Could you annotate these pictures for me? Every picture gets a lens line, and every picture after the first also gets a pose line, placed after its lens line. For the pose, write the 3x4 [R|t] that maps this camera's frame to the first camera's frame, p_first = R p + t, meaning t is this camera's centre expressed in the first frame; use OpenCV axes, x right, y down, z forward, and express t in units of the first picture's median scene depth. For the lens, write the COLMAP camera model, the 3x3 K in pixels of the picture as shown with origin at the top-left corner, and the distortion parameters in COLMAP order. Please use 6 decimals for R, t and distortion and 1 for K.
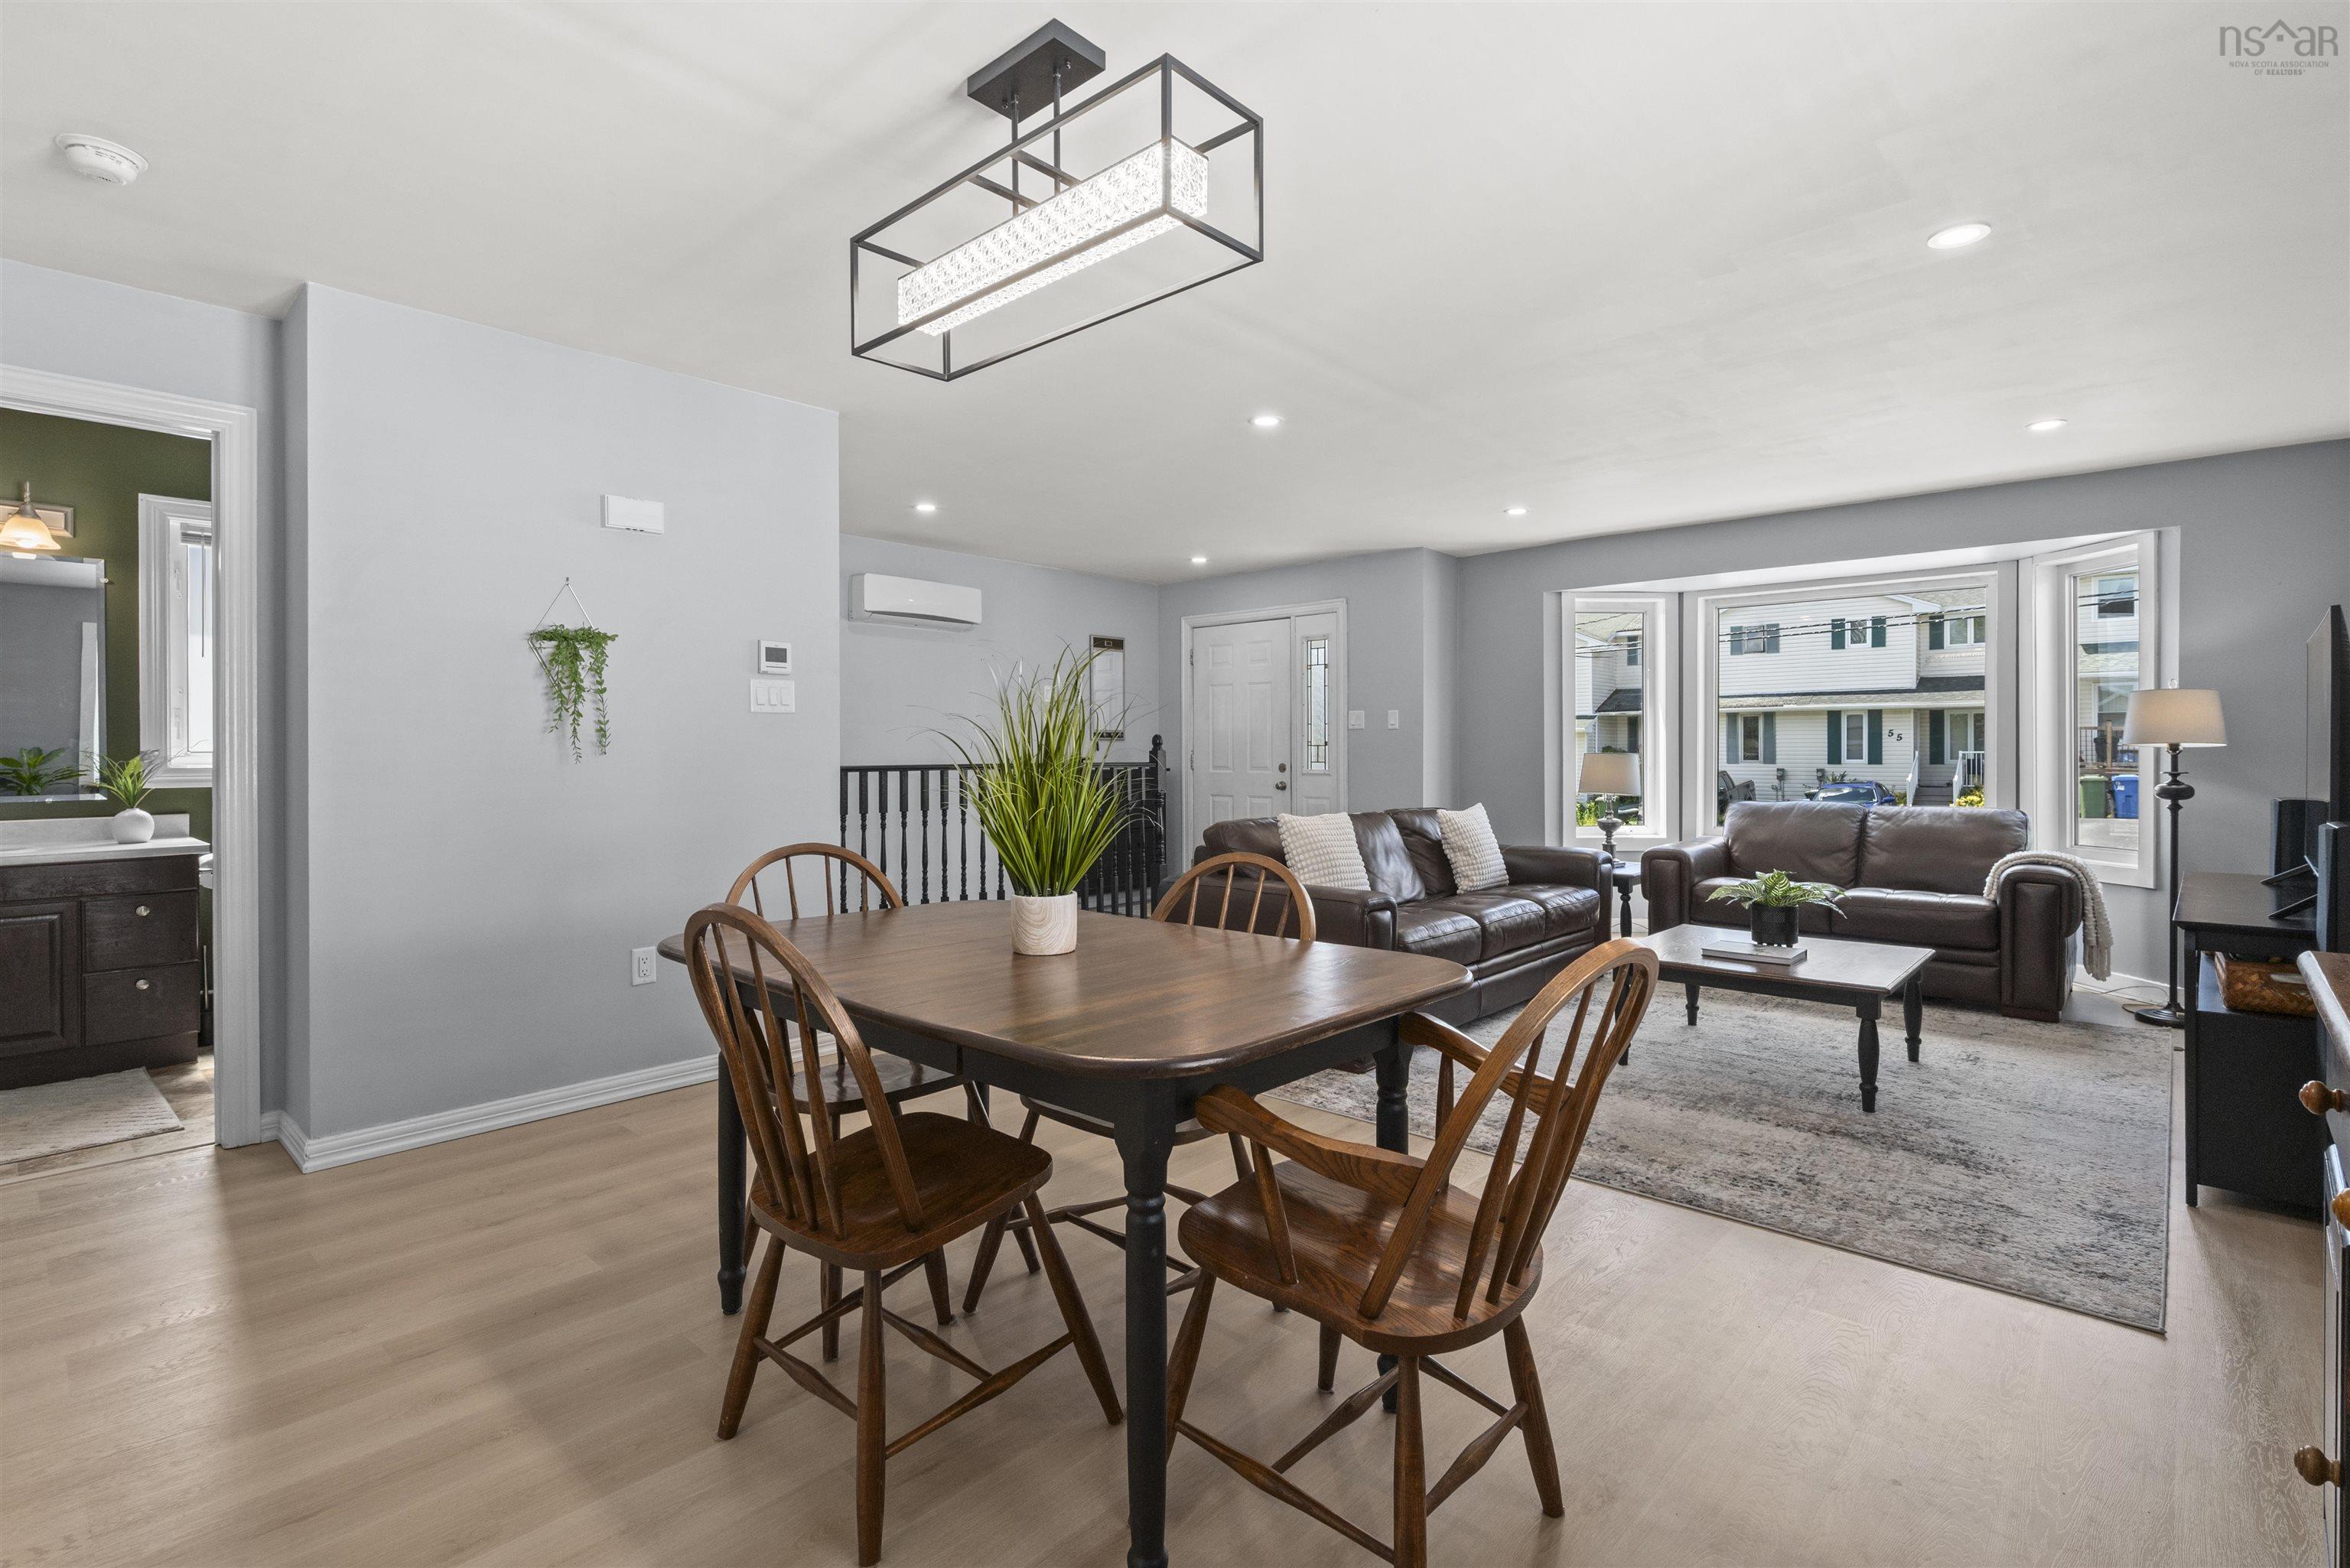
lens RADIAL K [[1092.7, 0, 1176.4], [0, 1092.7, 750.8], [0, 0, 1]] dist [0.000870, 0.000756]
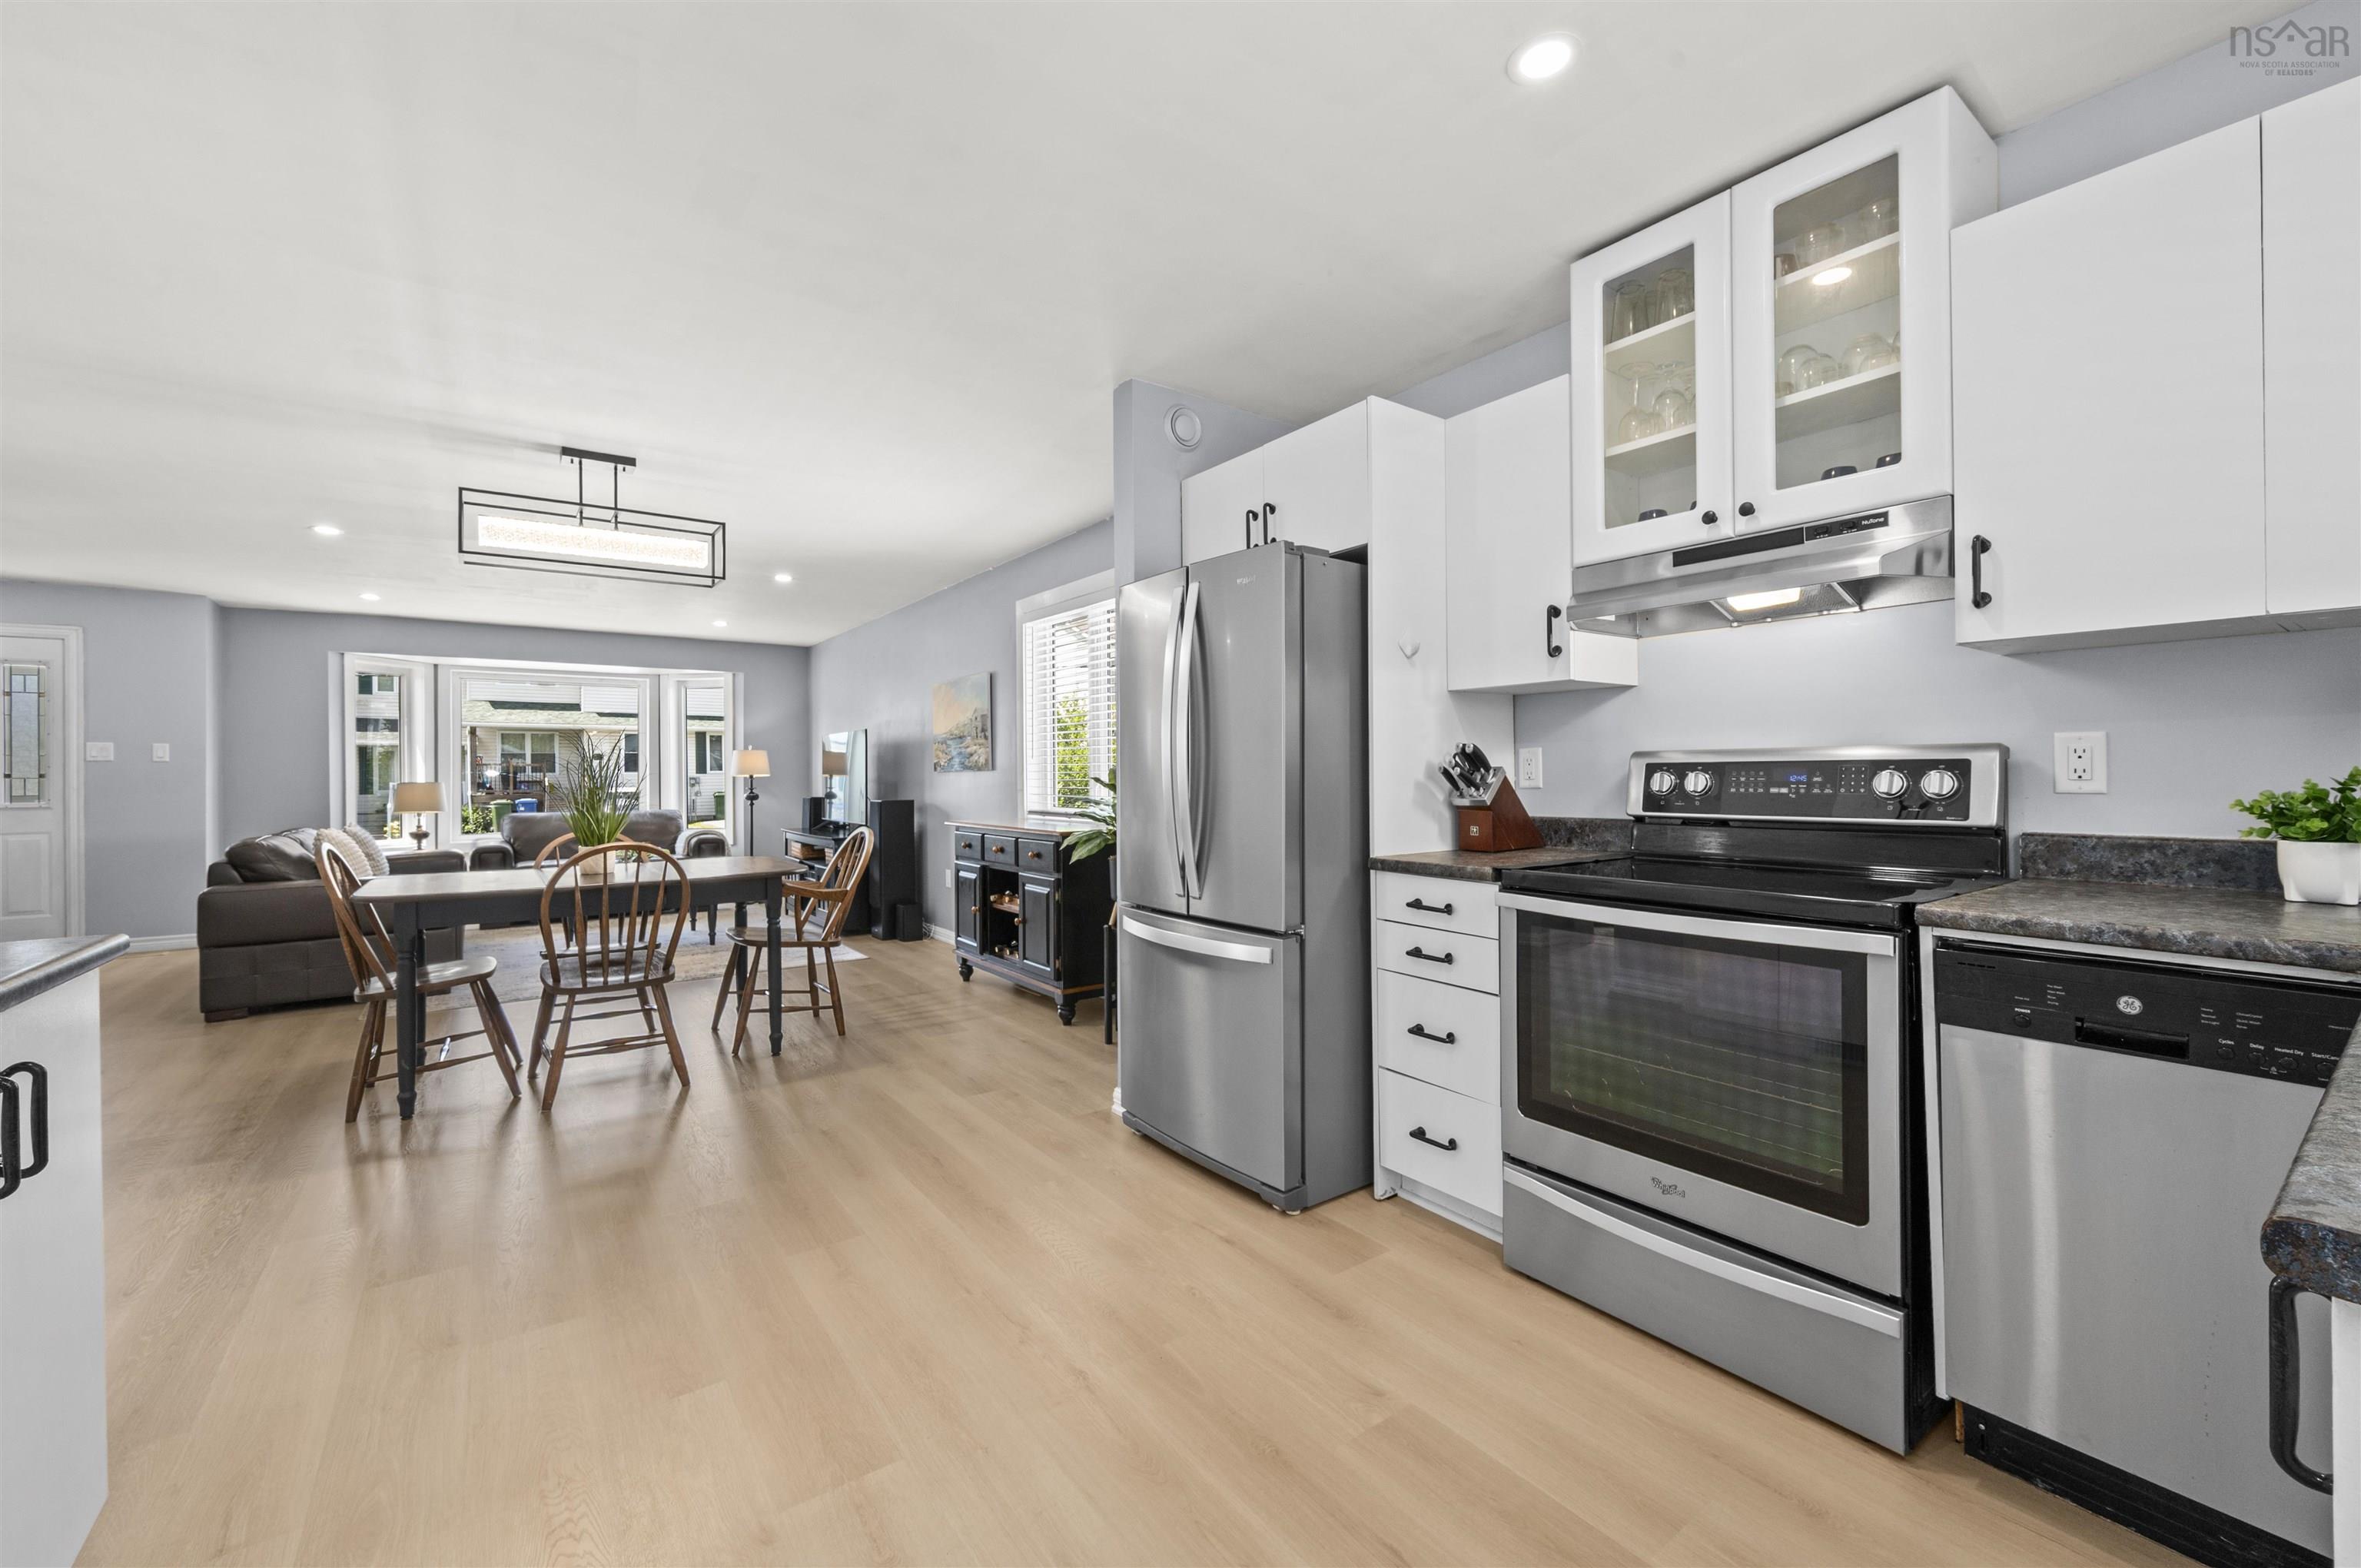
lens RADIAL K [[941.3, 0, 1179.9], [0, 941.3, 771.6], [0, 0, 1]] dist [-0.000033, -0.000029]
pose [[0.200155, 0.004569, 0.979754, -0.626333], [0.006314, 0.999962, -0.005953, 0.001429], [-0.979744, 0.007377, 0.200119, -0.170830]]
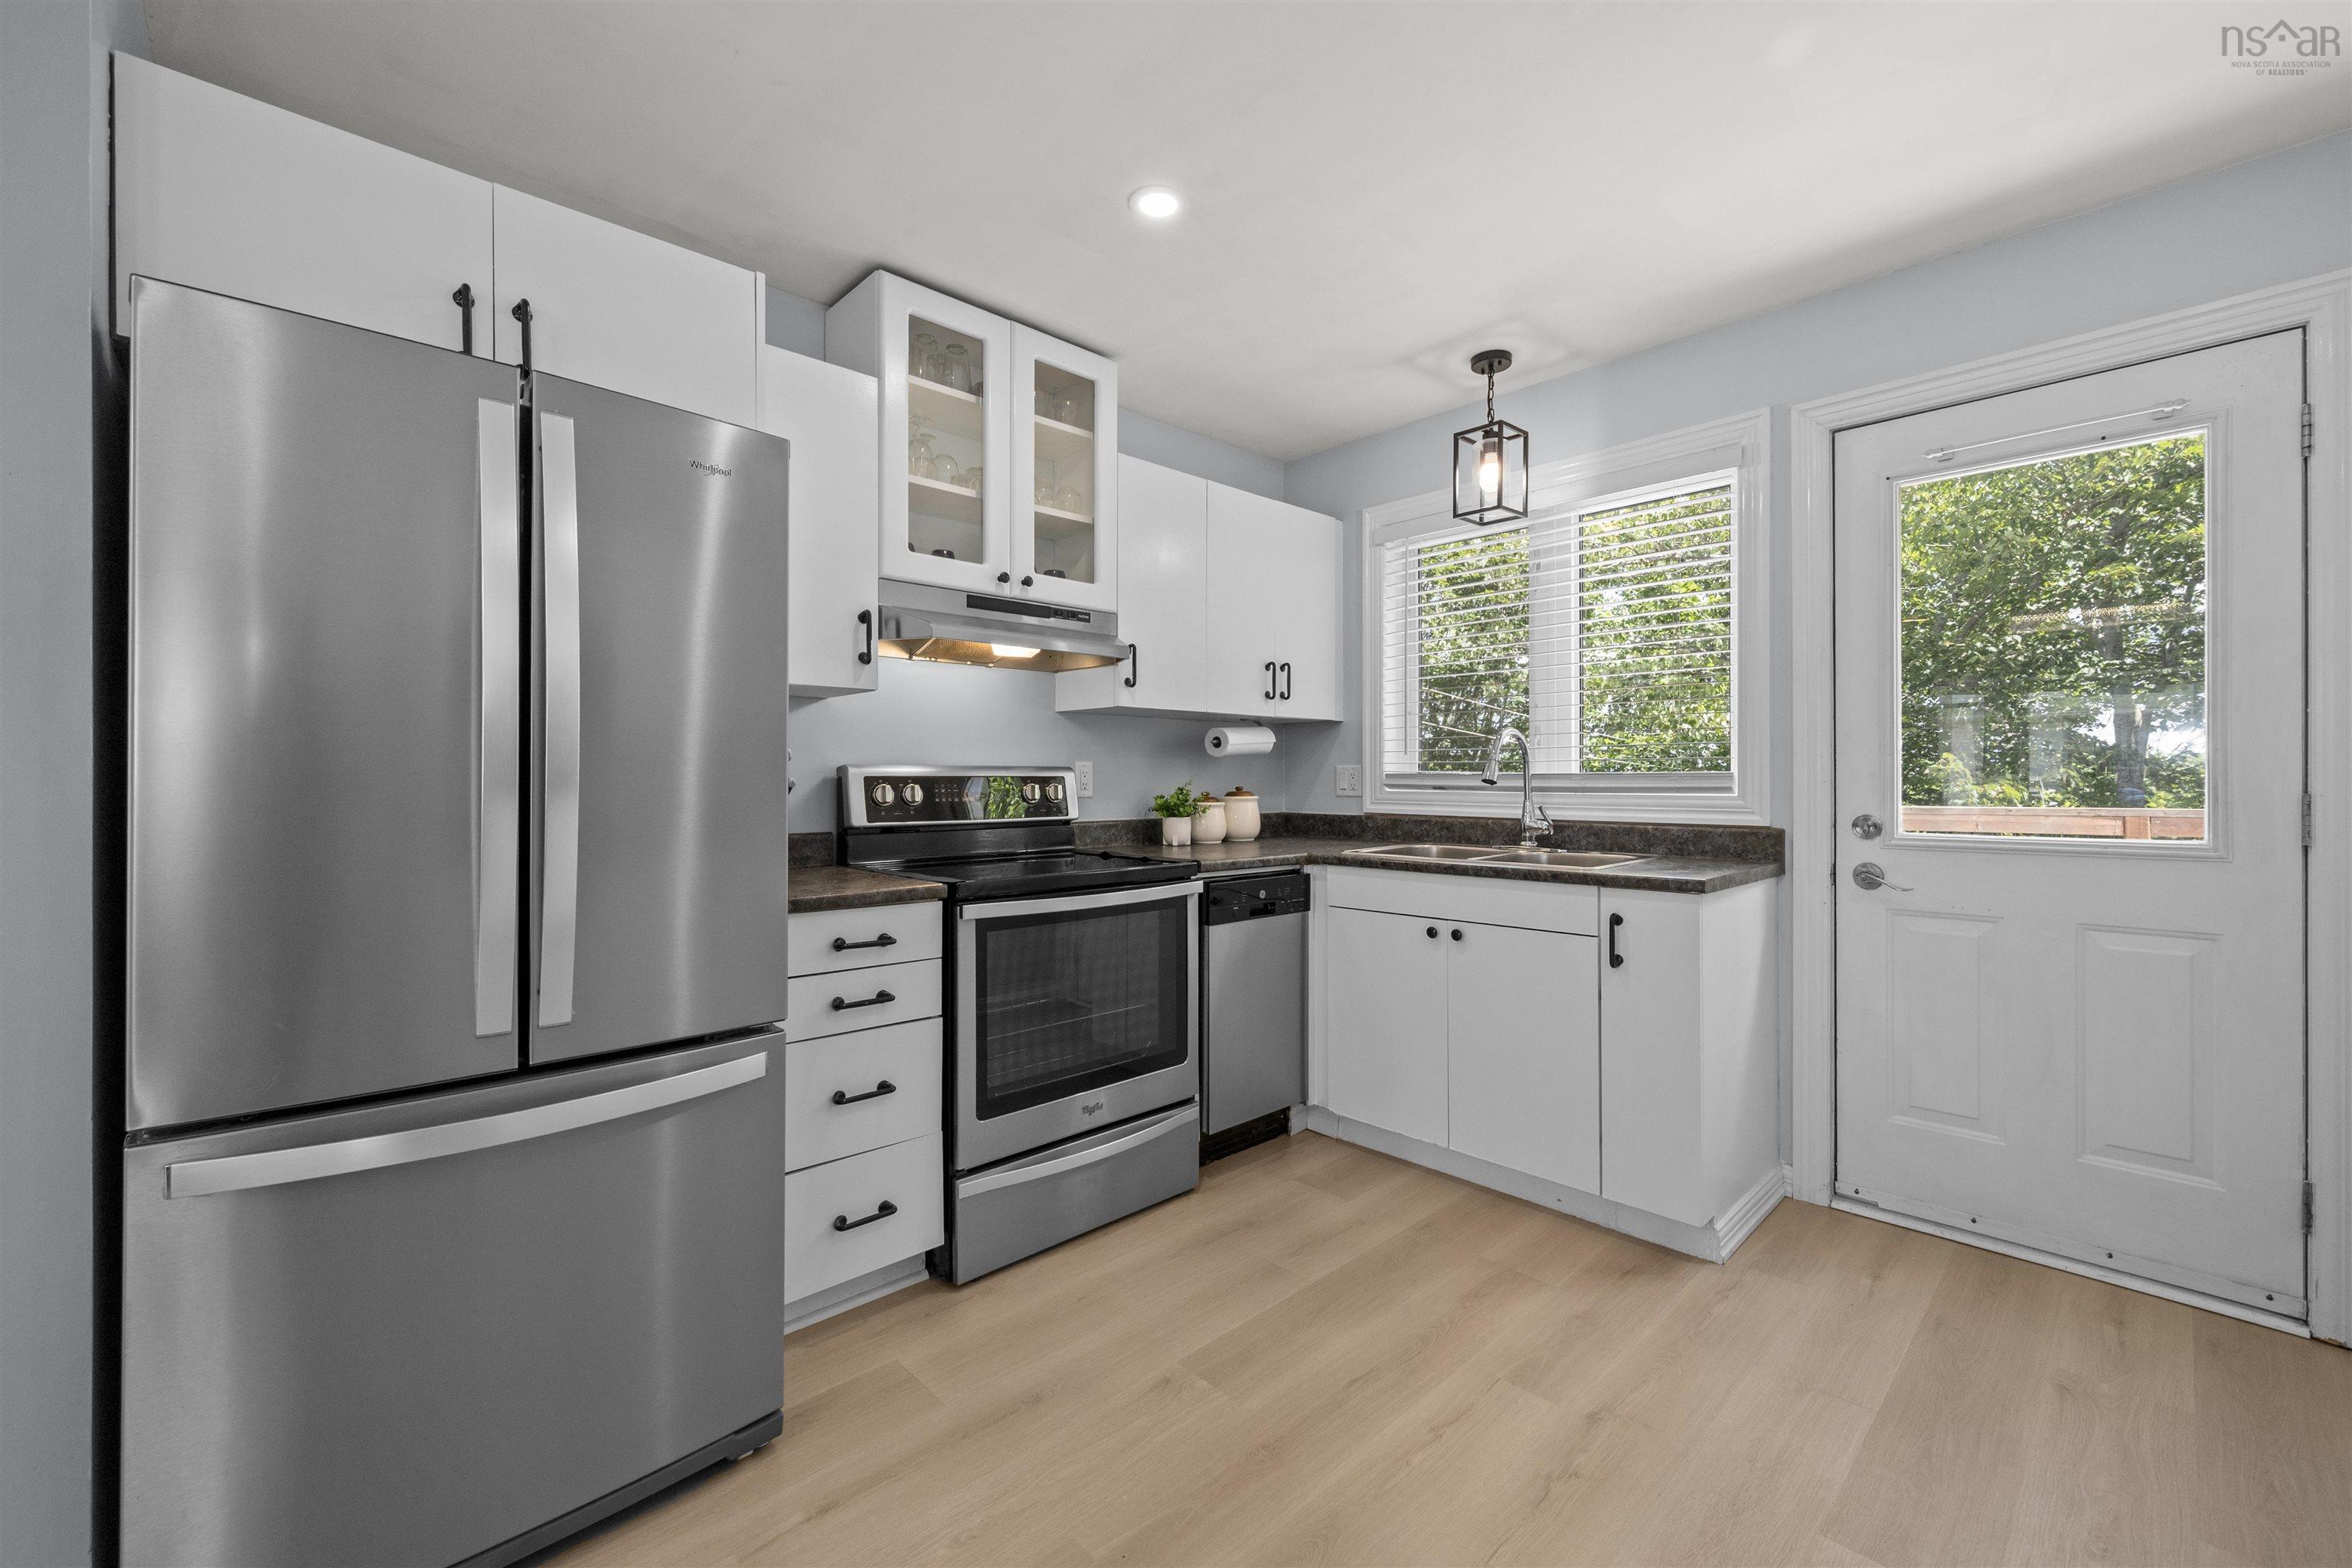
lens RADIAL K [[950.7, 0, 1176.0], [0, 950.7, 784.0], [0, 0, 1]] dist [0.000196, -0.000084]
pose [[-0.997415, 0.007109, 0.071509, -0.335277], [0.007299, 0.999970, 0.002401, 0.000052], [-0.071490, 0.002917, -0.997437, 0.153513]]
